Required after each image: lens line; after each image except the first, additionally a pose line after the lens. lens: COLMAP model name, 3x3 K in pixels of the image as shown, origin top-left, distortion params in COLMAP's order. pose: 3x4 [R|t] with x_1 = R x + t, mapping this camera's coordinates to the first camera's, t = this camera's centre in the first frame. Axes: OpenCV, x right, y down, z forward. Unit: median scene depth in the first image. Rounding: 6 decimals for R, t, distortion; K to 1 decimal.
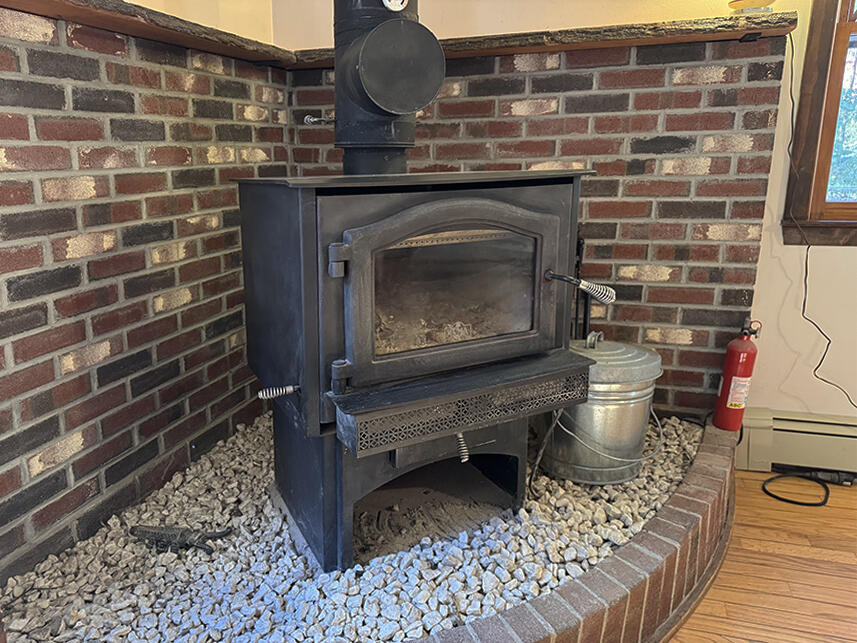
lens RADIAL K [[626.2, 0, 445.4], [0, 626.2, 262.7], [0, 0, 1]] dist [0.006933, -0.007725]
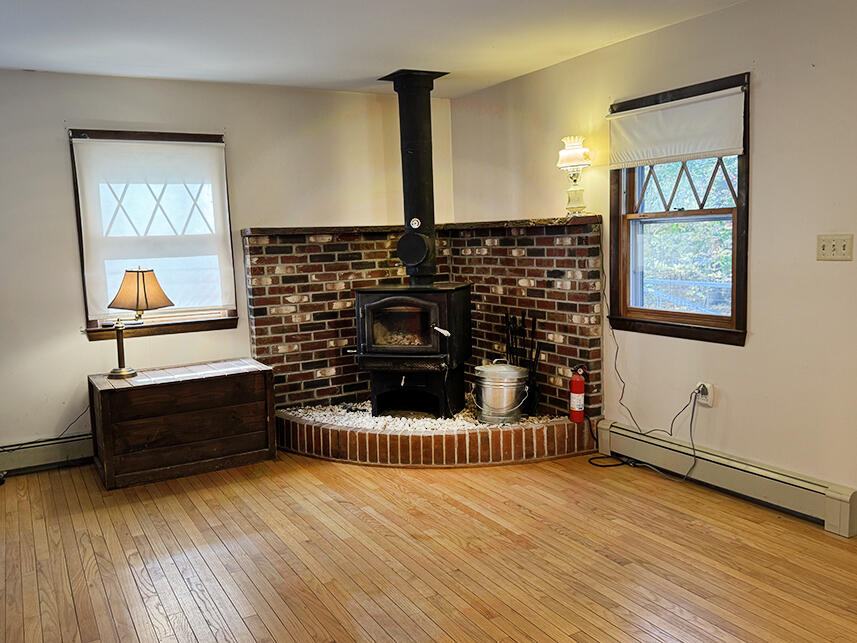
lens RADIAL K [[738.3, 0, 428.7], [0, 738.3, 321.1], [0, 0, 1]] dist [-0.003920, -0.001277]
pose [[0.722430, 0.075408, -0.687320, 1.815707], [-0.098738, 0.995099, 0.005394, -0.010691], [0.684358, 0.063967, 0.726335, -1.060895]]
